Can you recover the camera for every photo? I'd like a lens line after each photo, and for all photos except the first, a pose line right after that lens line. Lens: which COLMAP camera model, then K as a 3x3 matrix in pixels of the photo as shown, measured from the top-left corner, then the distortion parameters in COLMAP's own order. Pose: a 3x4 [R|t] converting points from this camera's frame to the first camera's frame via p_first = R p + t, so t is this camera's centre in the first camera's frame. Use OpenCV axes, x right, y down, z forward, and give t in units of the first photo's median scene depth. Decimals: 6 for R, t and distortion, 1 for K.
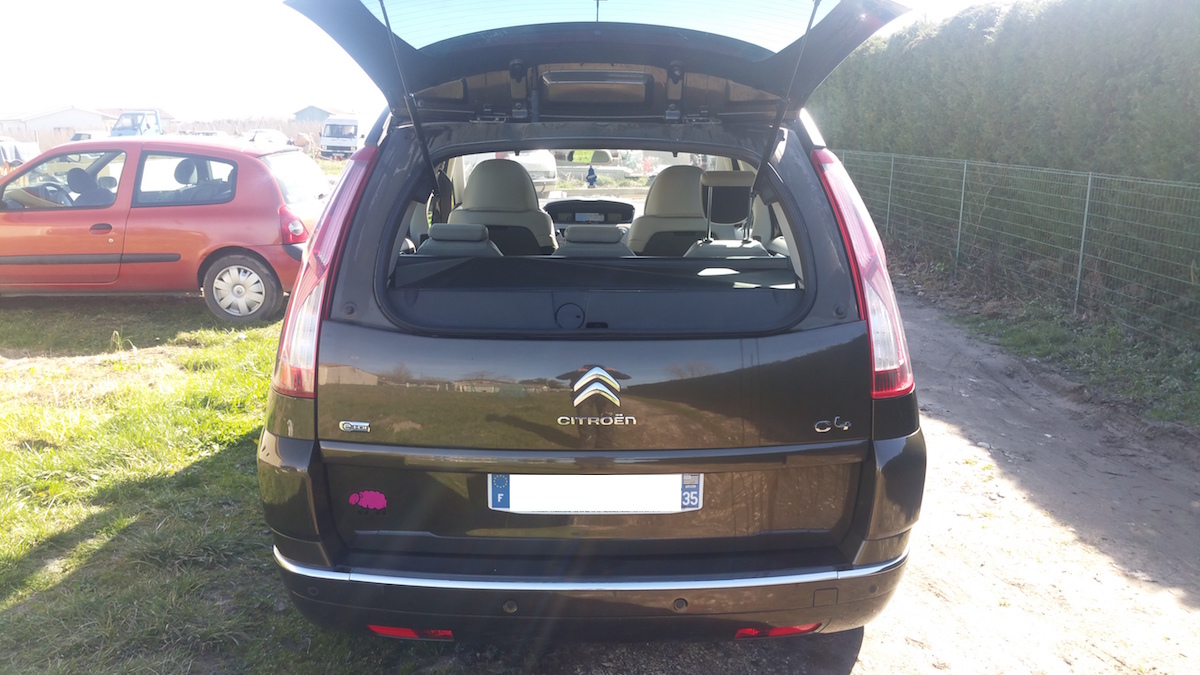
lens RADIAL K [[1006.7, 0, 600.0], [0, 1006.7, 337.5], [0, 0, 1]] dist [0.174801, -0.556320]
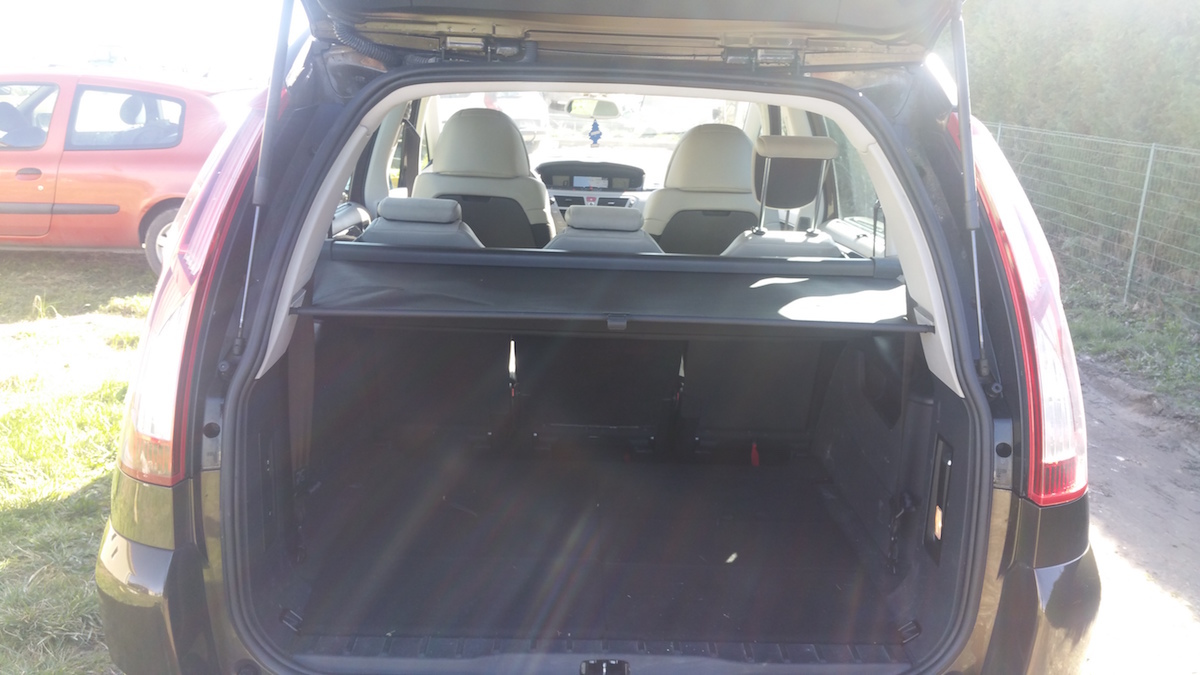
lens RADIAL K [[985.2, 0, 595.9], [0, 985.2, 361.7], [0, 0, 1]] dist [0.083632, -0.213329]
pose [[0.999505, 0.028483, 0.013382, -0.010586], [-0.029436, 0.996560, 0.077476, -0.029162], [-0.011130, -0.077831, 0.996904, 0.149728]]
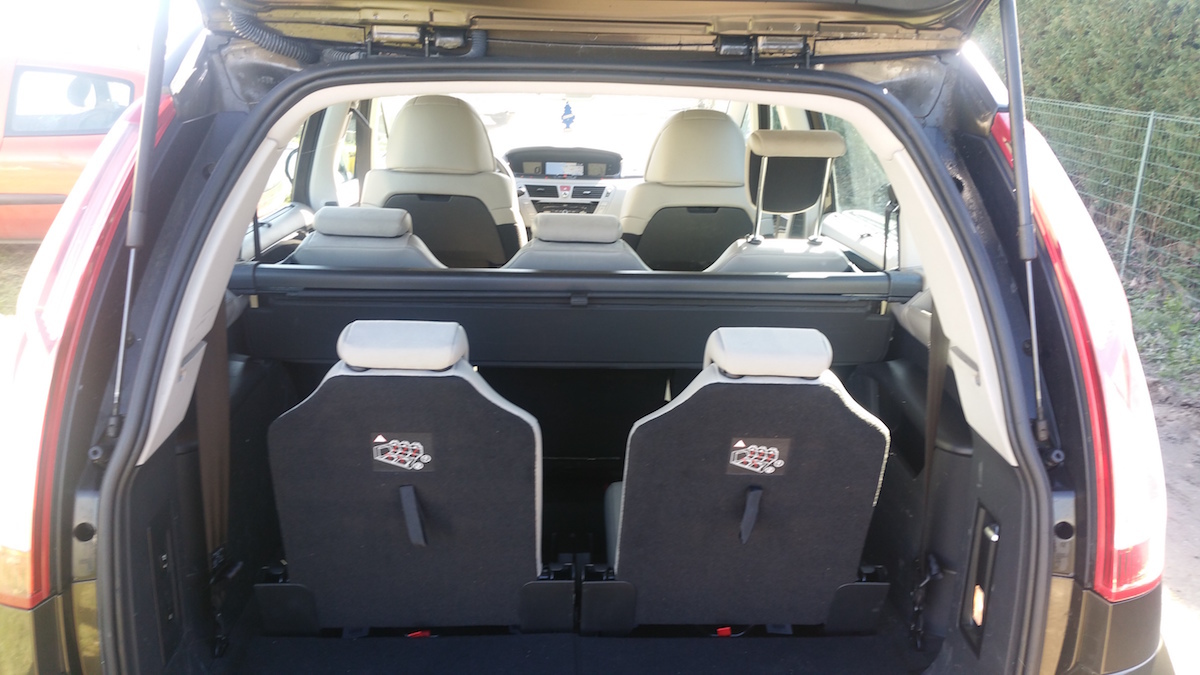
lens RADIAL K [[970.3, 0, 595.6], [0, 970.3, 362.8], [0, 0, 1]] dist [0.068576, -0.156381]
pose [[0.999444, 0.009620, 0.031916, -0.007346], [-0.013232, 0.993284, 0.114944, -0.047854], [-0.030596, -0.115302, 0.992859, 0.206179]]
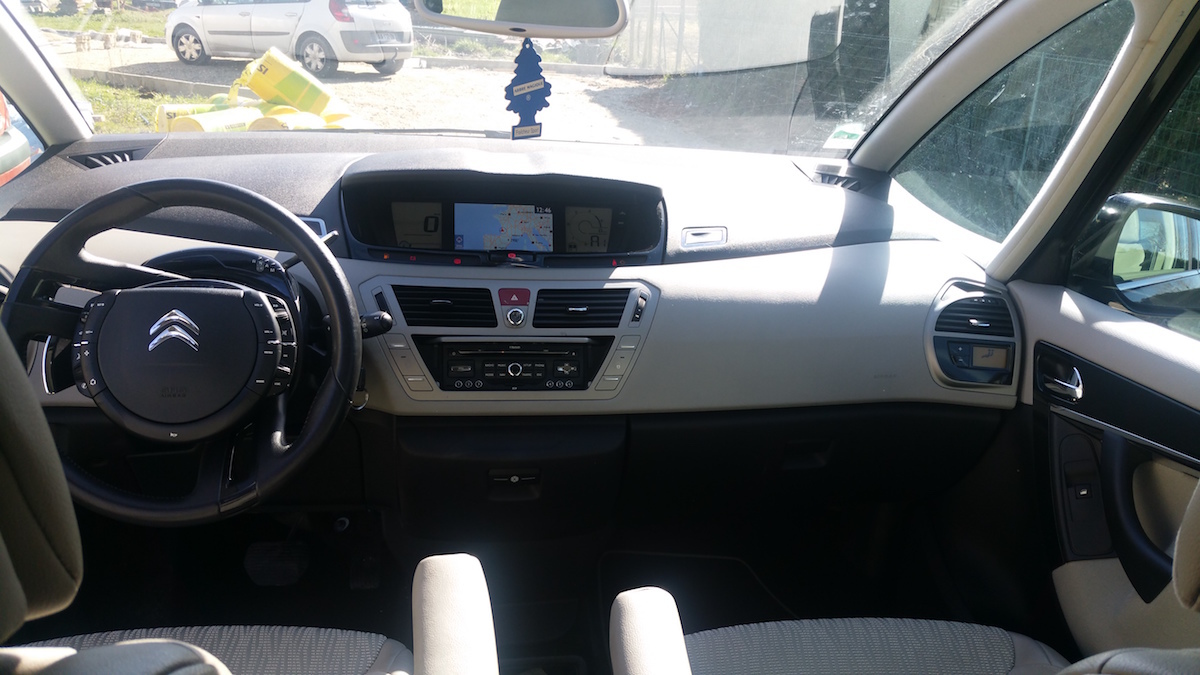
lens RADIAL K [[970.3, 0, 595.6], [0, 970.3, 362.8], [0, 0, 1]] dist [0.068576, -0.156381]
pose [[0.990452, 0.001985, 0.137842, -0.018796], [-0.023898, 0.987229, 0.157504, -0.102717], [-0.135769, -0.159294, 0.977851, 0.597022]]
